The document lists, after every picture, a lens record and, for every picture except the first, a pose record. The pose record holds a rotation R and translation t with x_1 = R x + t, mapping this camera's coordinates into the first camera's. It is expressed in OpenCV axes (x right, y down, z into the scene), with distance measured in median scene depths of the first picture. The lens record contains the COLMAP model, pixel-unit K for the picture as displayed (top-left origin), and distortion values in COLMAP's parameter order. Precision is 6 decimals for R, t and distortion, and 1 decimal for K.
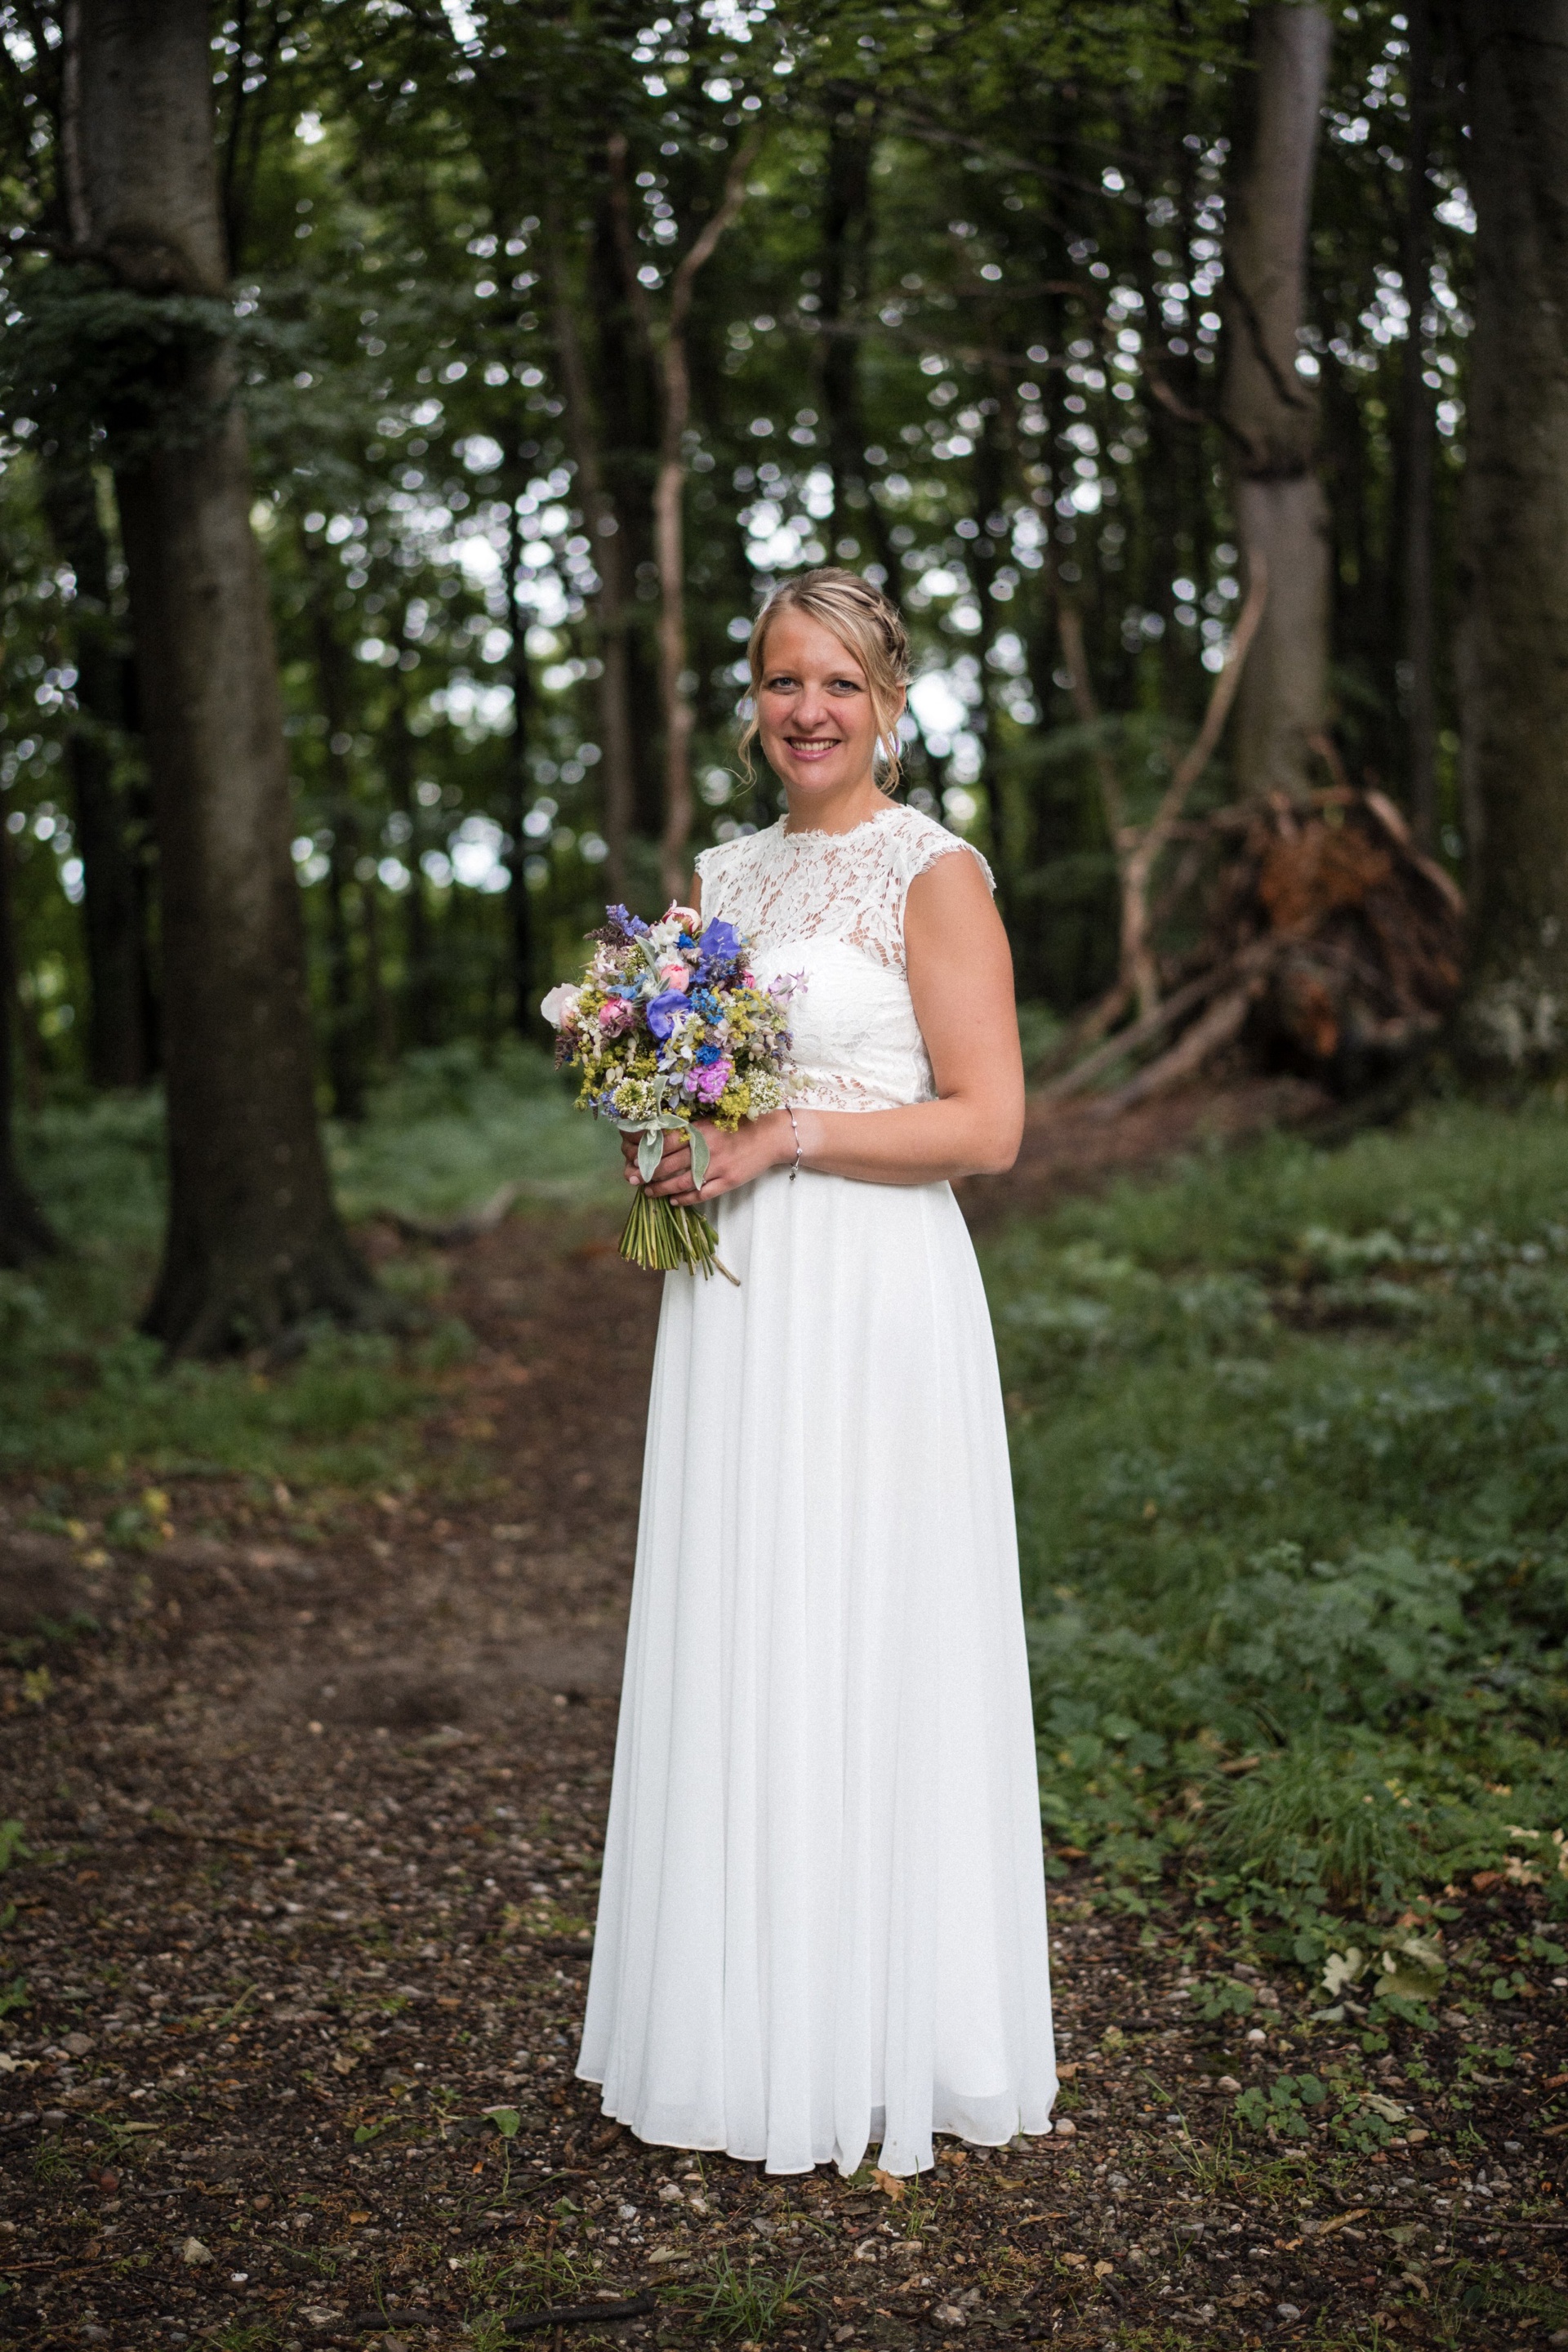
lens RADIAL K [[5826.0, 0, 796.9], [0, 5826.0, 1177.3], [0, 0, 1]] dist [0.408092, 0.000000]
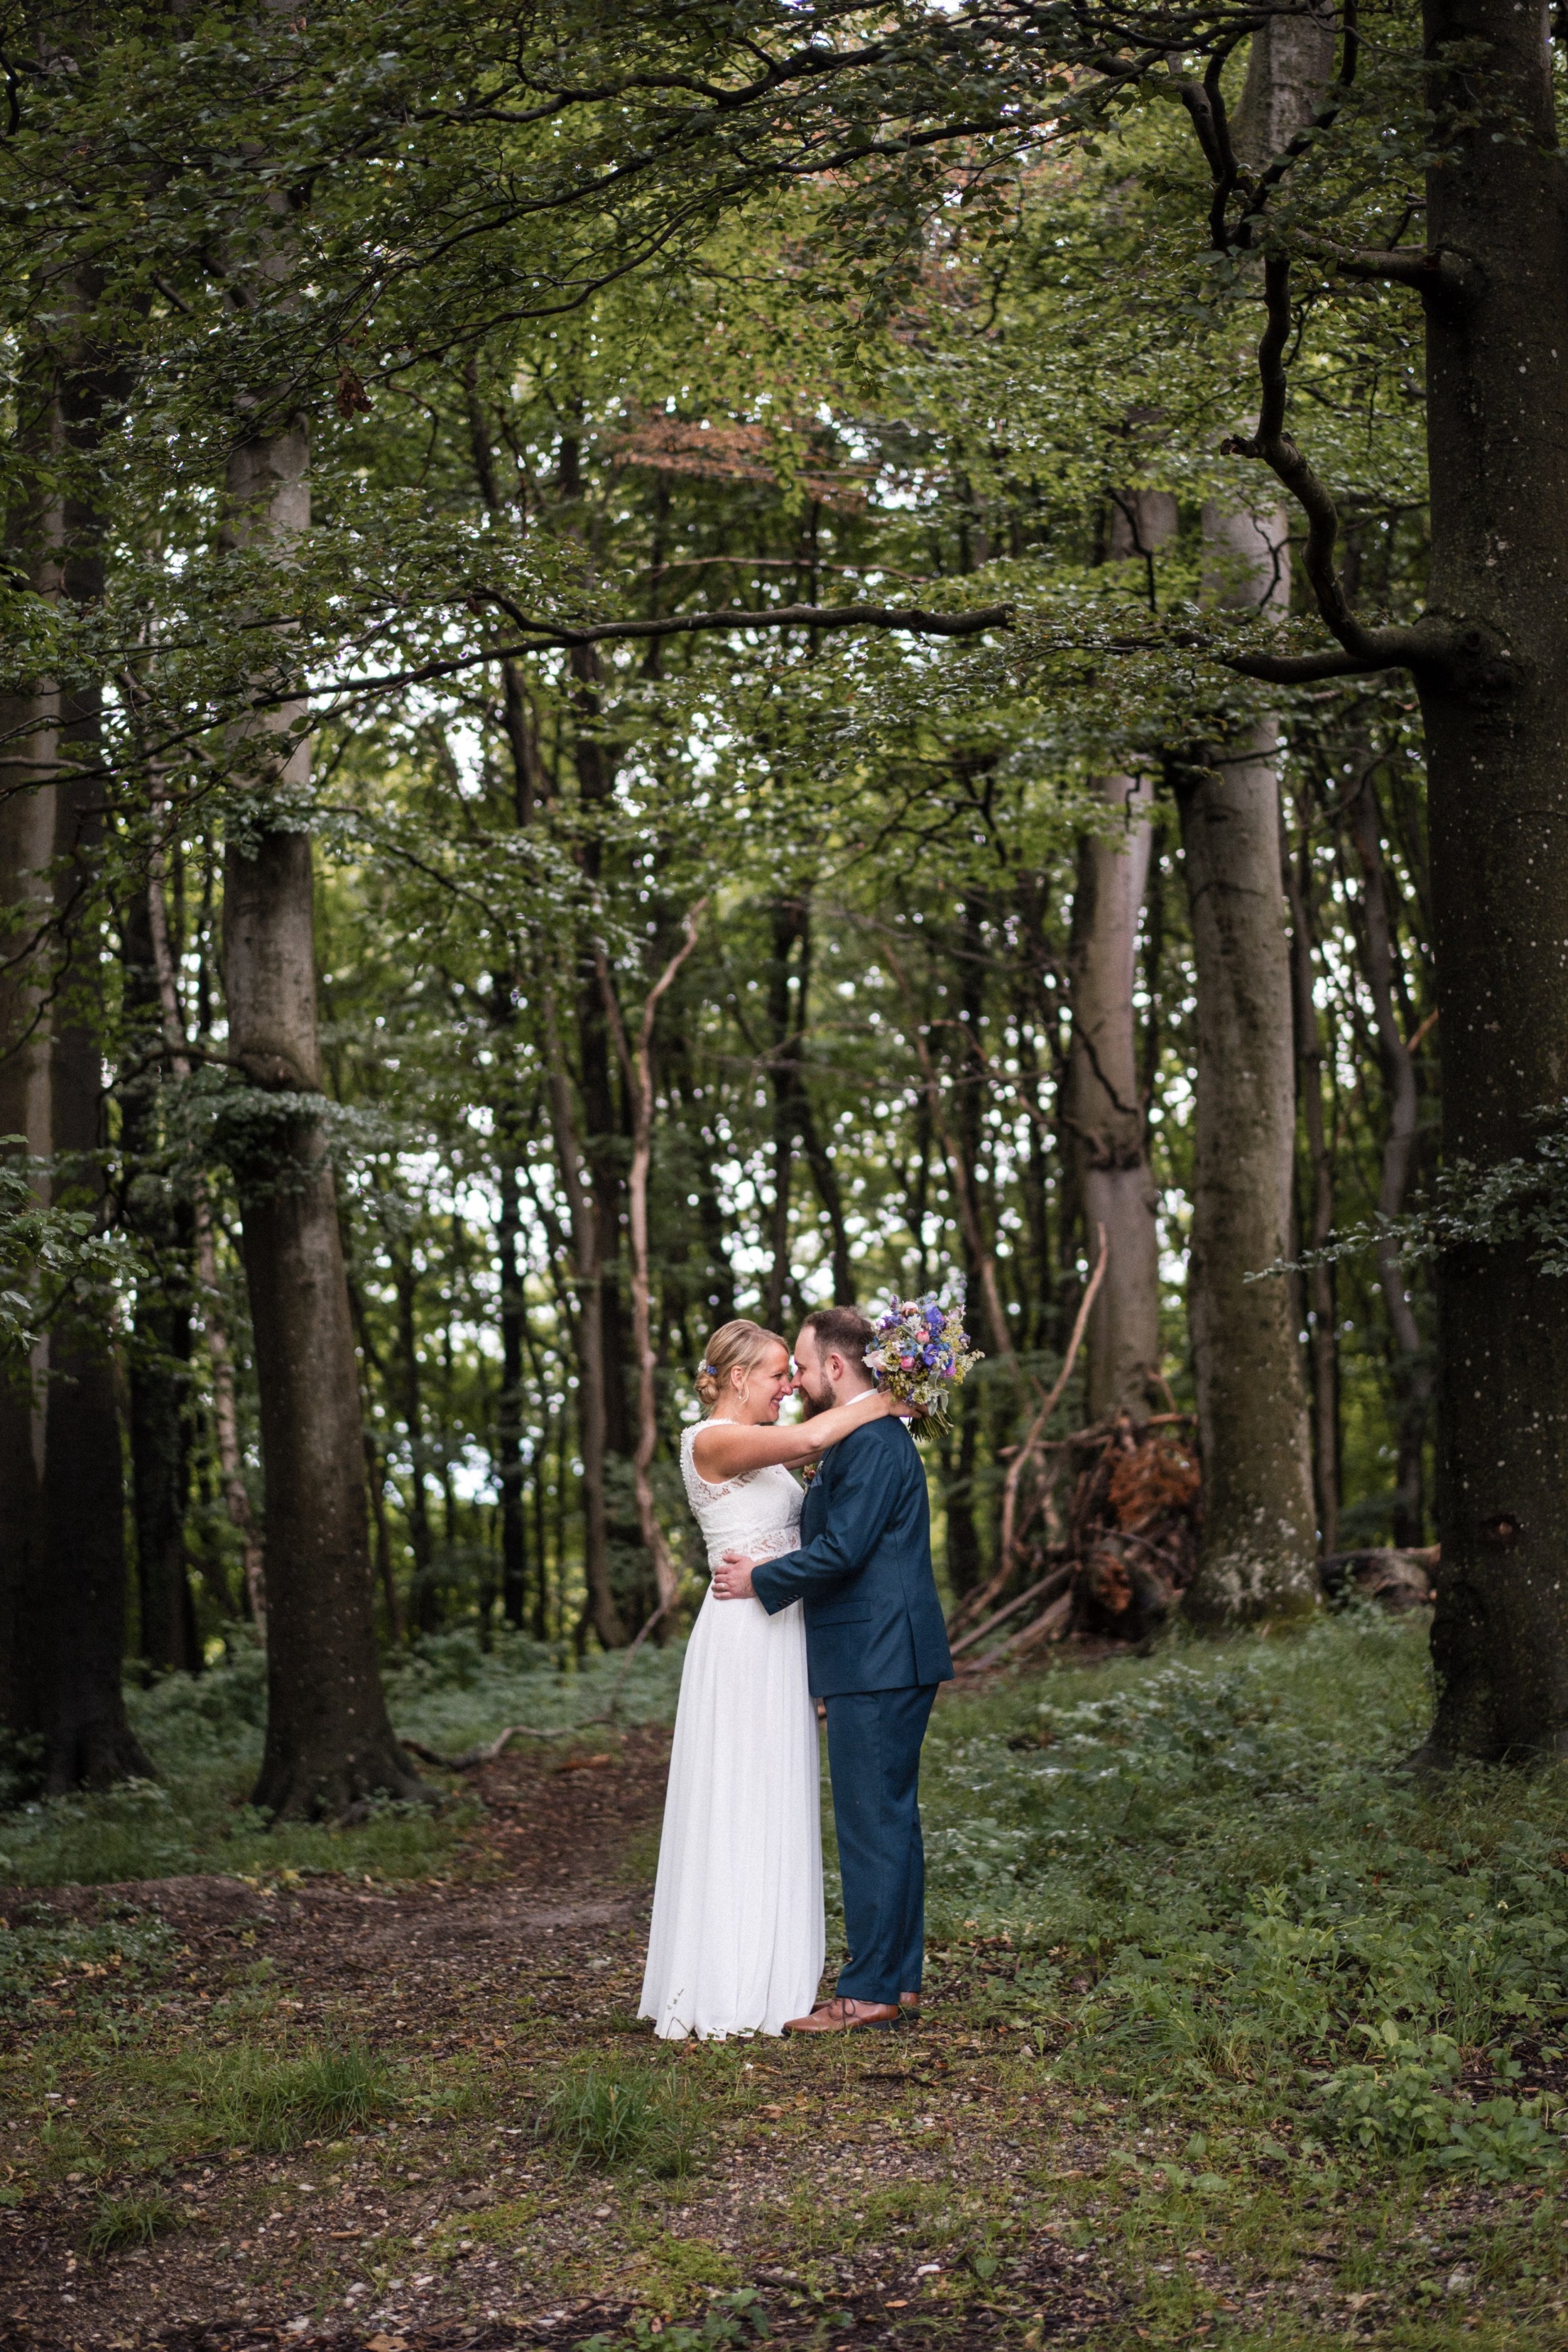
lens RADIAL K [[5826.0, 0, 790.4], [0, 5826.0, 1173.0], [0, 0, 1]] dist [0.408092, 0.000000]
pose [[0.999971, -0.007503, 0.001290, 0.008537], [0.007598, 0.994252, -0.106792, 0.013310], [-0.000481, 0.106798, 0.994281, -0.211067]]
